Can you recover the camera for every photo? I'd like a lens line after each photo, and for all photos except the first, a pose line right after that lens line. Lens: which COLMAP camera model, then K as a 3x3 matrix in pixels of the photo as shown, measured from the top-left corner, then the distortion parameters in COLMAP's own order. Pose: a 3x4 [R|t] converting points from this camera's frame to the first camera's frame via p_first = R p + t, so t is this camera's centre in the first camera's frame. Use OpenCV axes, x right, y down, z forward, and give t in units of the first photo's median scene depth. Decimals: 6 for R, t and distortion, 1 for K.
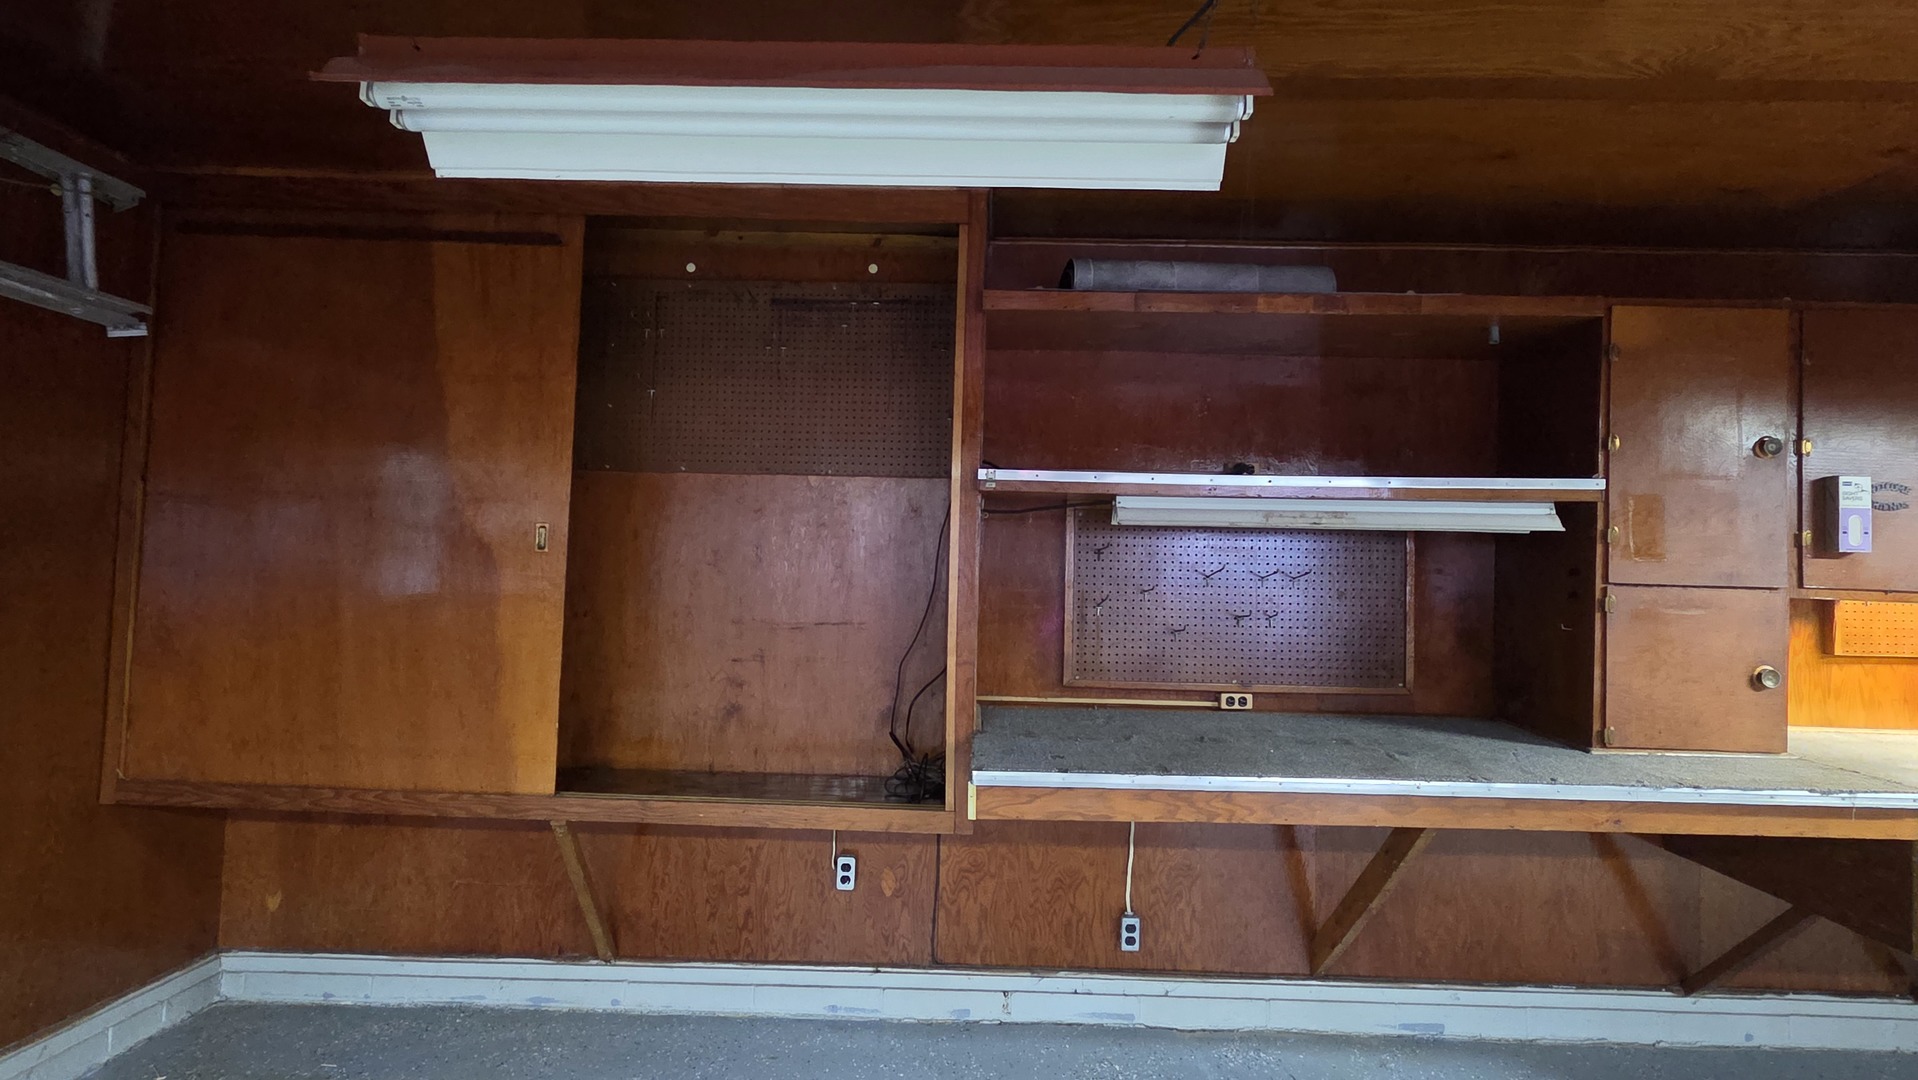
lens RADIAL K [[986.1, 0, 961.3], [0, 986.1, 529.1], [0, 0, 1]] dist [0.000789, 0.000055]
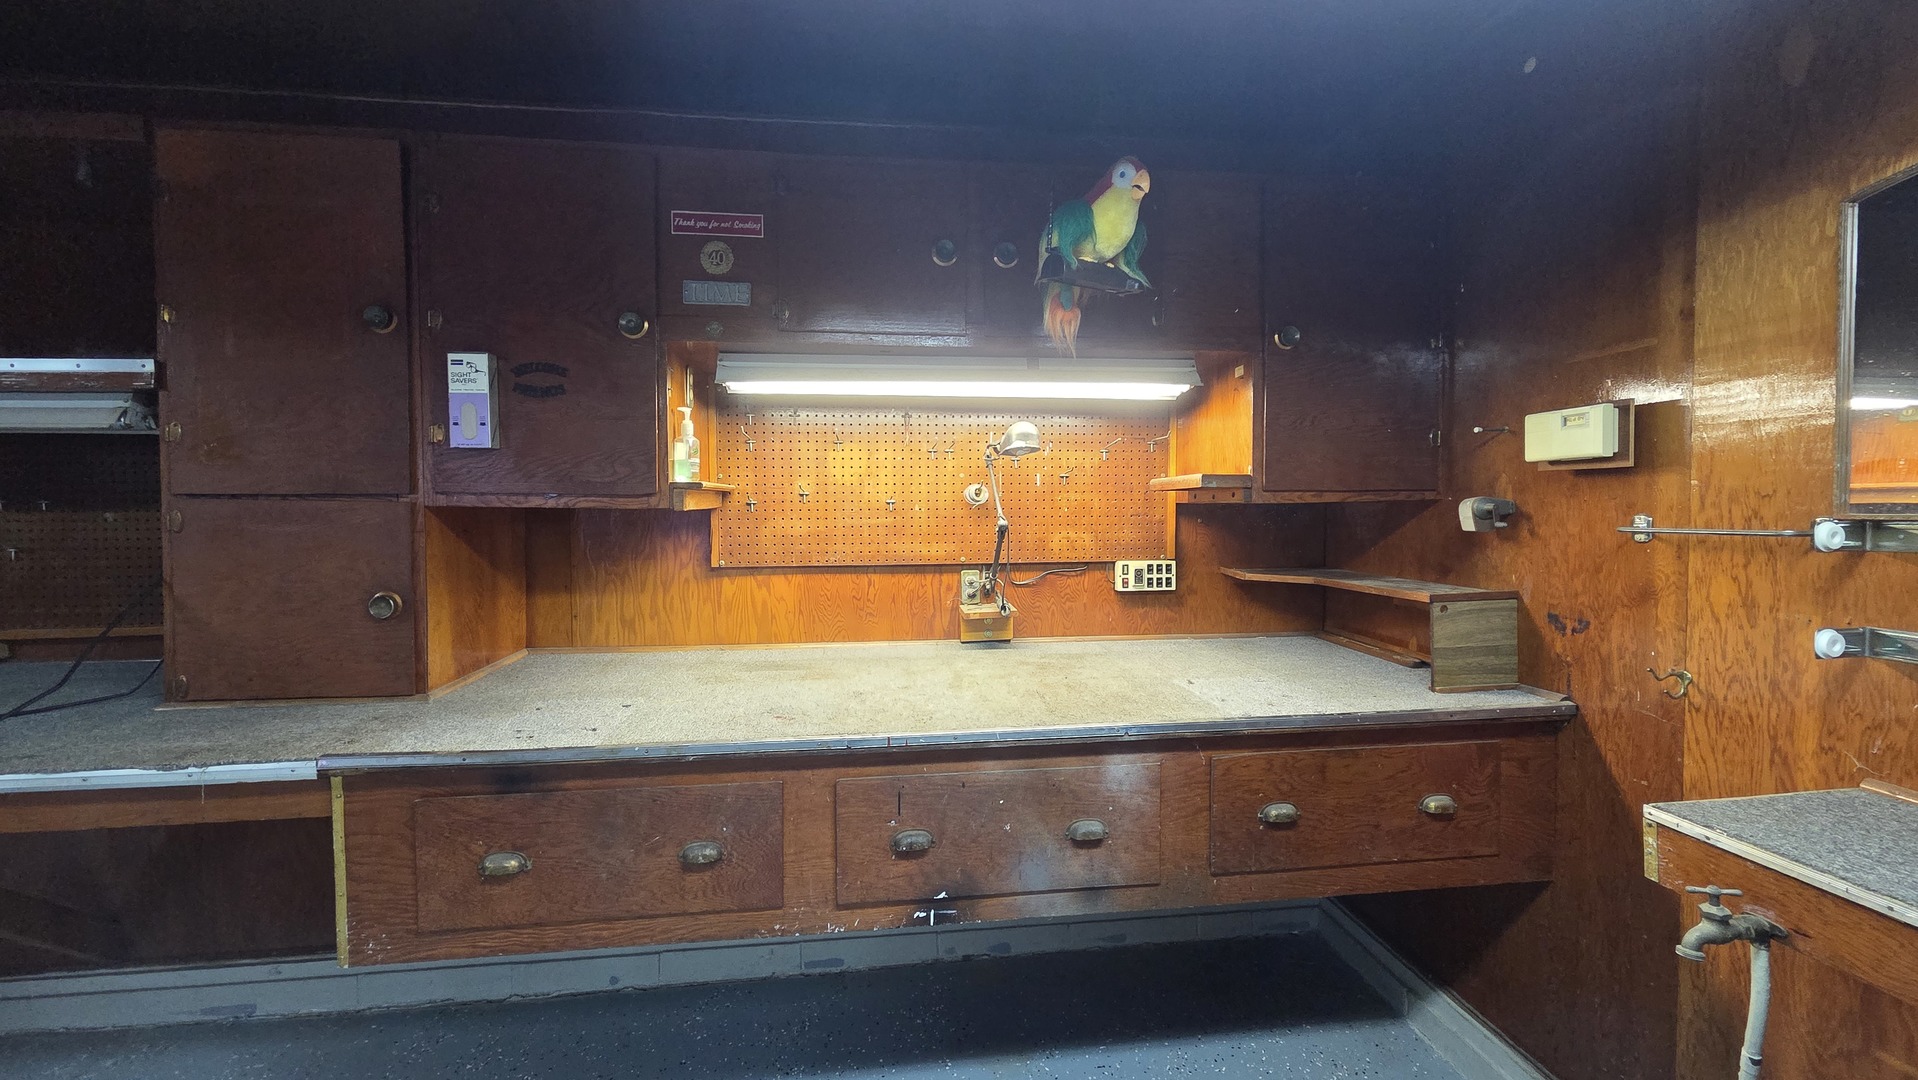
lens RADIAL K [[783.5, 0, 958.1], [0, 783.5, 527.9], [0, 0, 1]] dist [0.004166, -0.000053]
pose [[0.990608, -0.032193, 0.132891, 1.185568], [0.021882, 0.996687, 0.078332, 0.046037], [-0.134973, -0.074688, 0.988030, 0.296610]]
